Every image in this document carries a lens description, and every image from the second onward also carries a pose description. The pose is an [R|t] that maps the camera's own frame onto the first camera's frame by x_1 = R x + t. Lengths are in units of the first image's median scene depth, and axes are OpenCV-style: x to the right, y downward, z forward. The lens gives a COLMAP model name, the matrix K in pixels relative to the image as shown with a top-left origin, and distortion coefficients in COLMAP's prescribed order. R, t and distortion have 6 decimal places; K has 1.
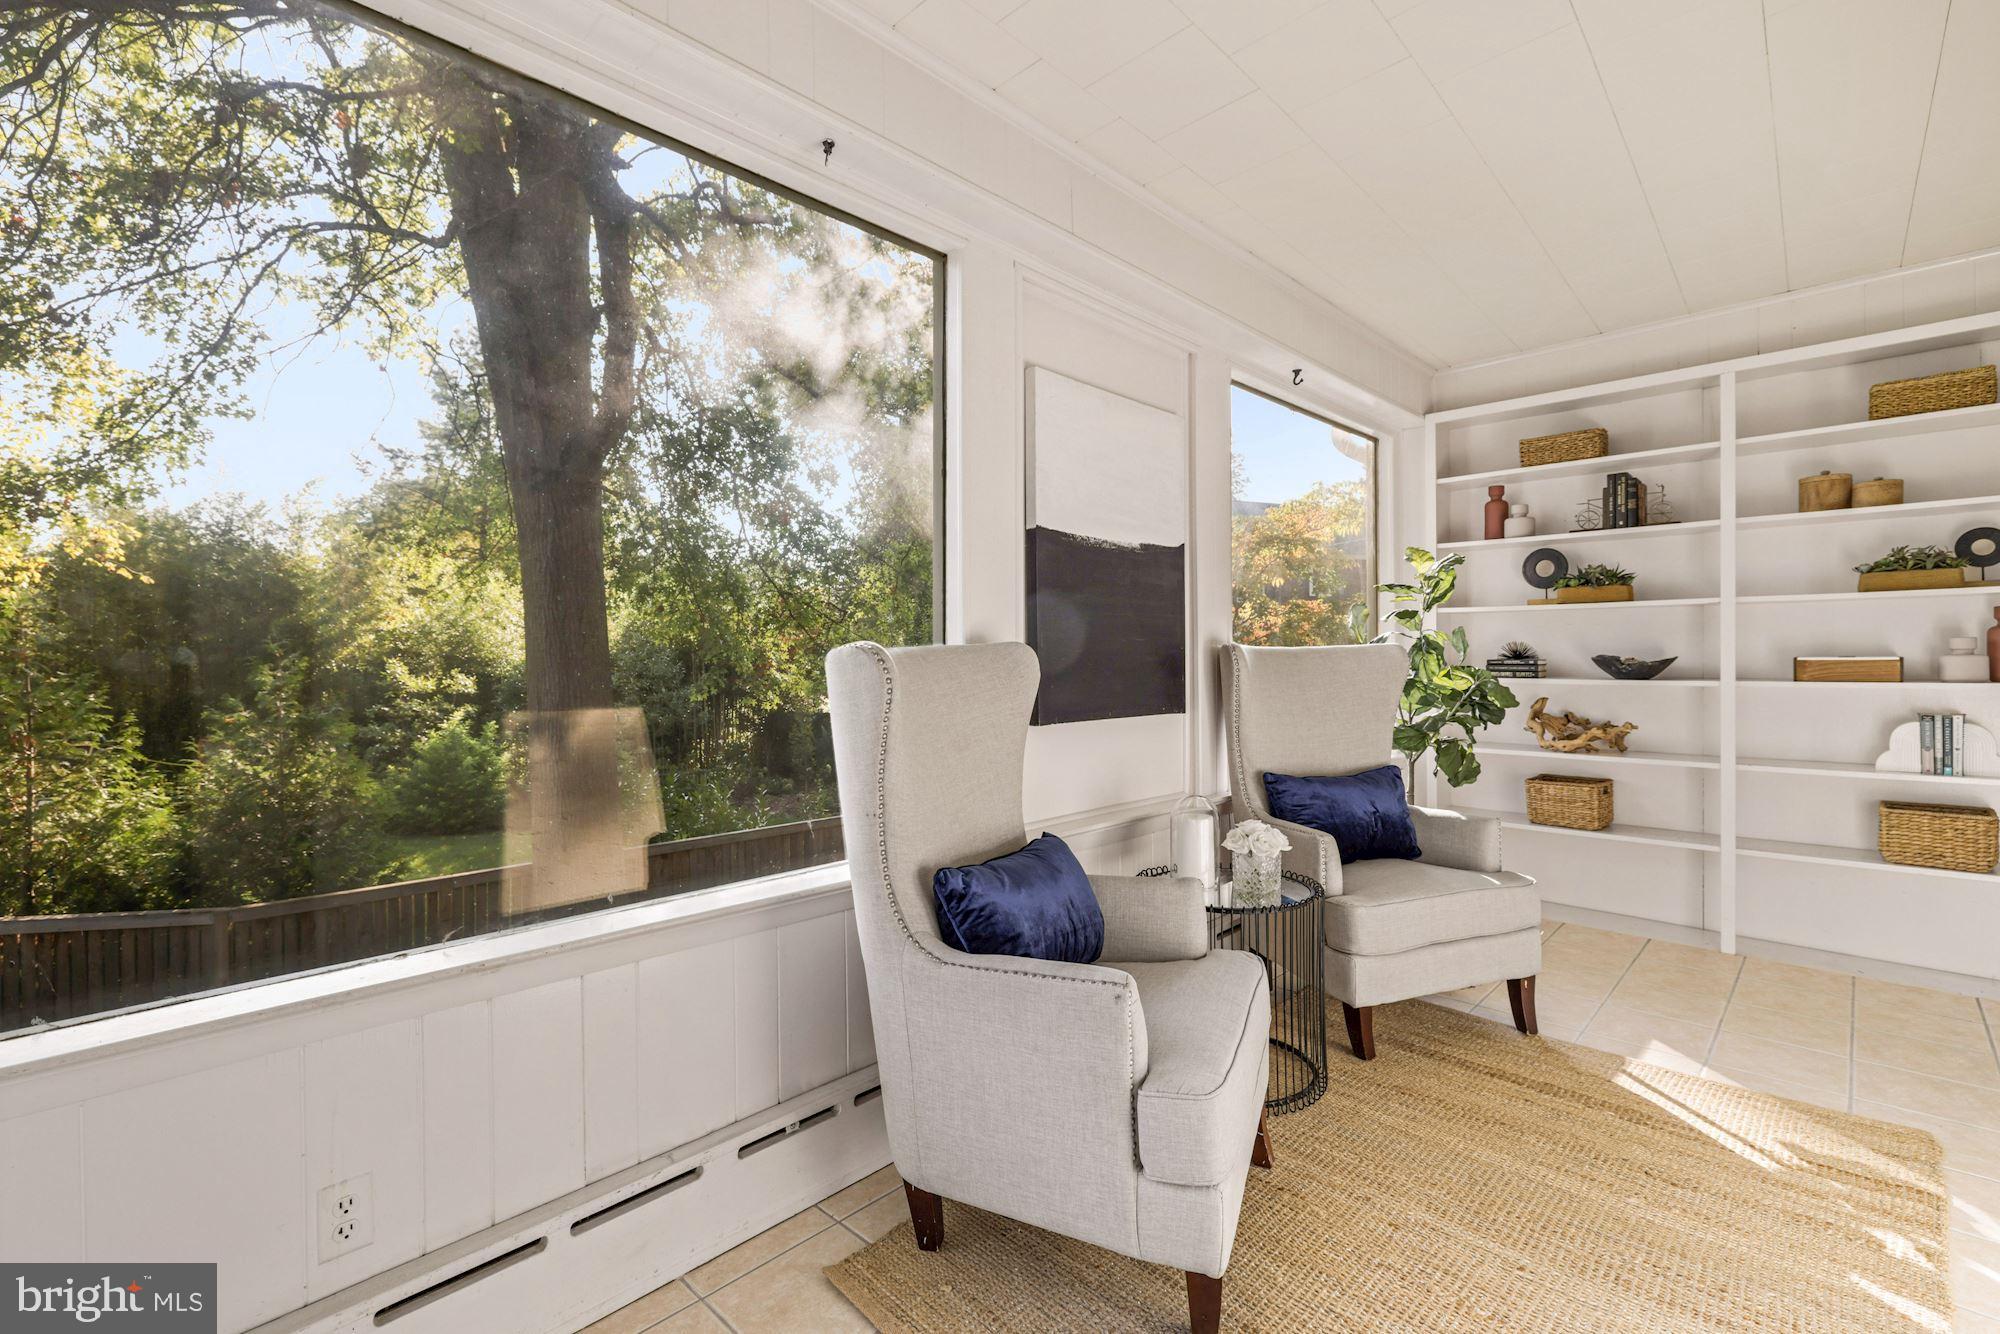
lens RADIAL K [[896.1, 0, 999.4], [0, 896.1, 659.8], [0, 0, 1]] dist [0.000044, -0.000024]
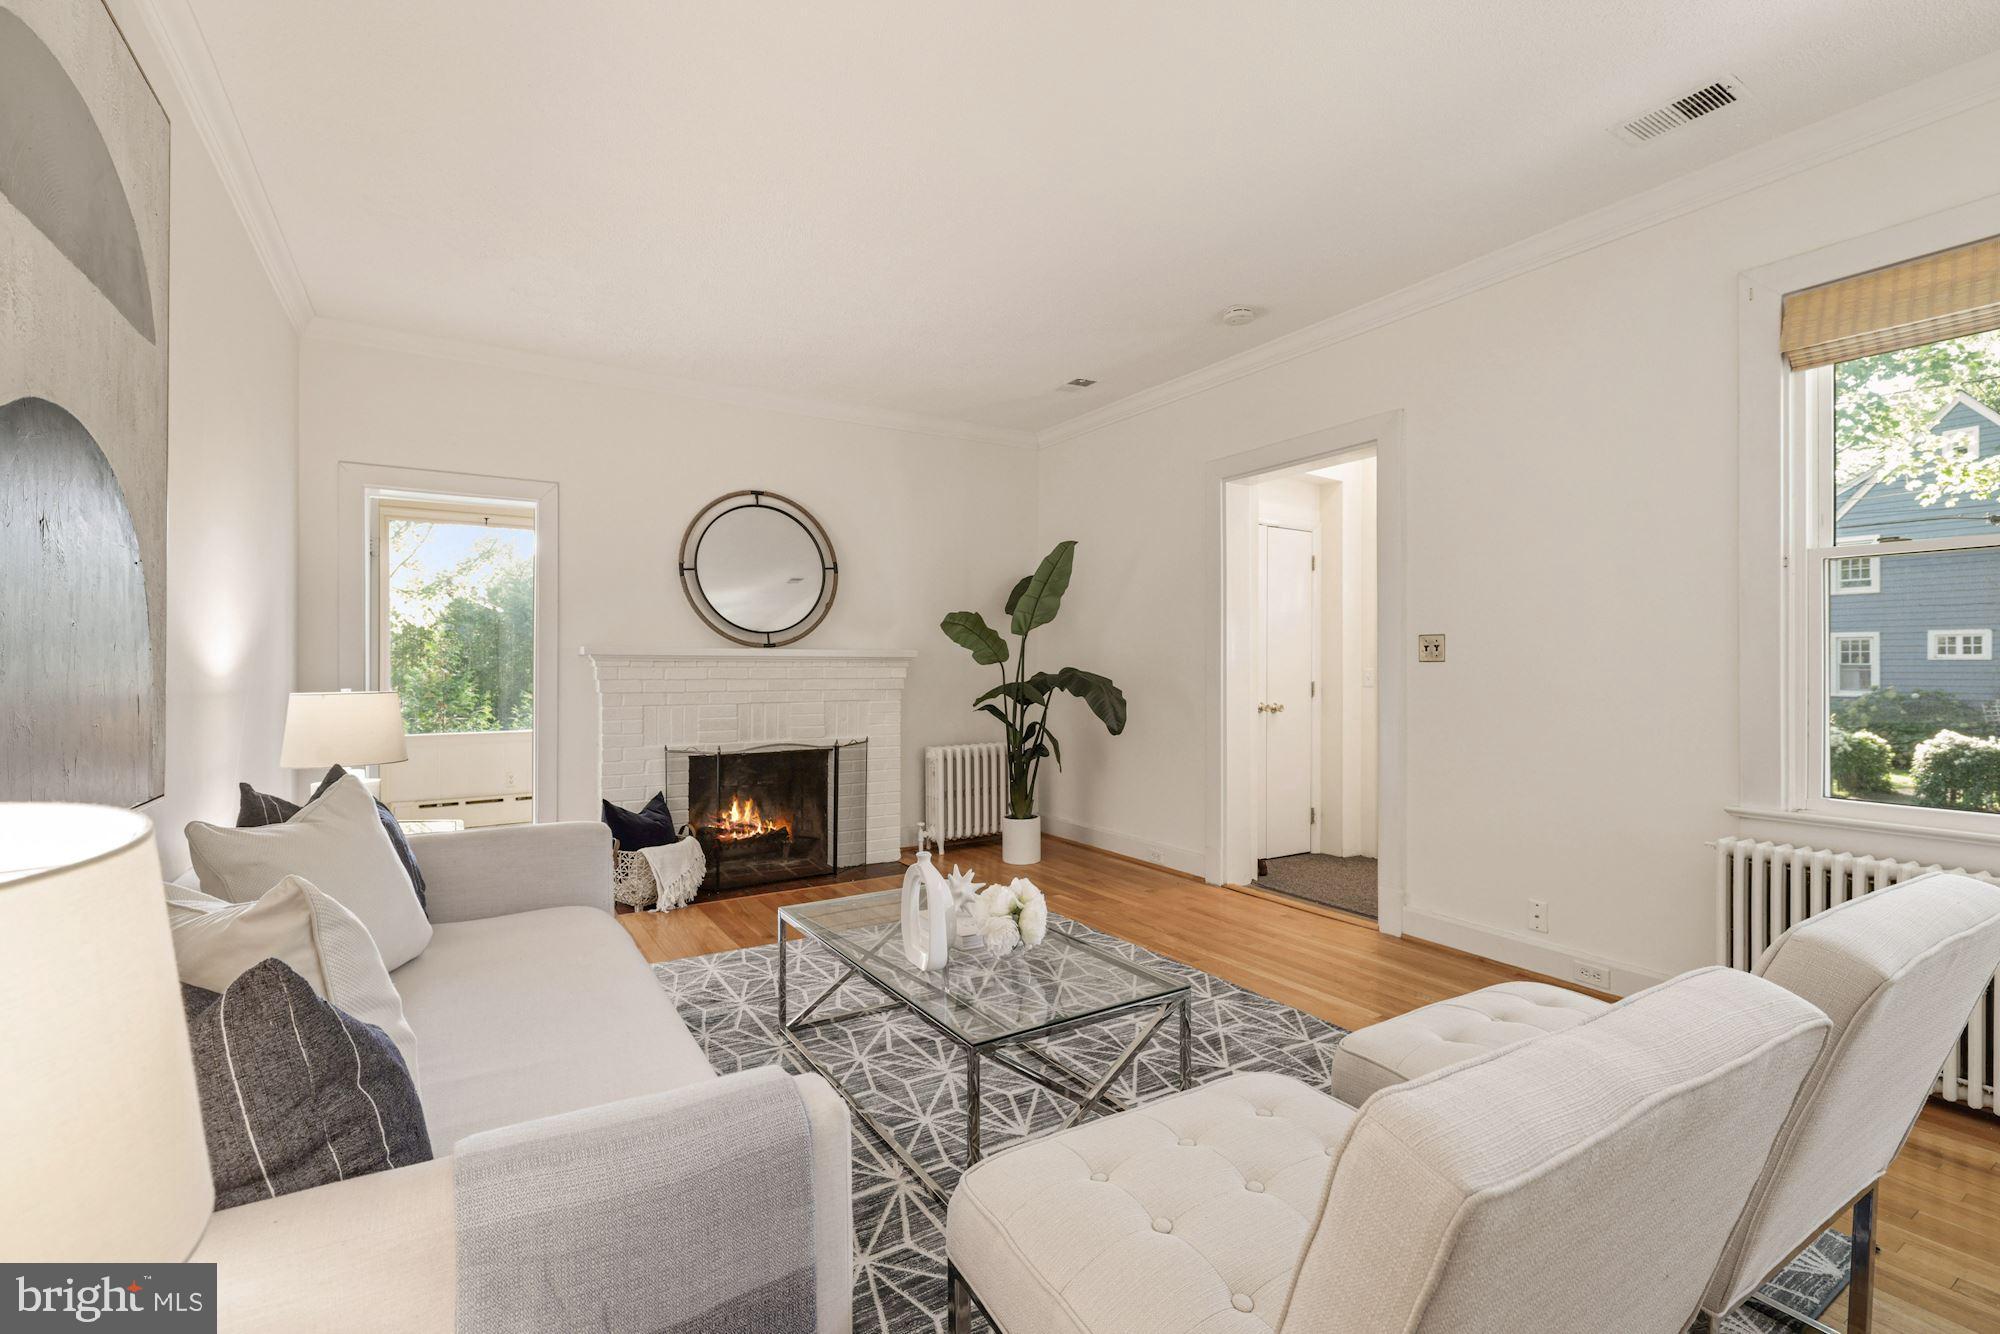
lens RADIAL K [[896.1, 0, 1001.8], [0, 896.1, 666.7], [0, 0, 1]] dist [0.000044, -0.000024]
pose [[0.967426, 0.001334, -0.253149, 0.383063], [-0.001938, 0.999996, -0.002136, 0.008227], [0.253145, 0.002557, 0.967425, -0.377982]]
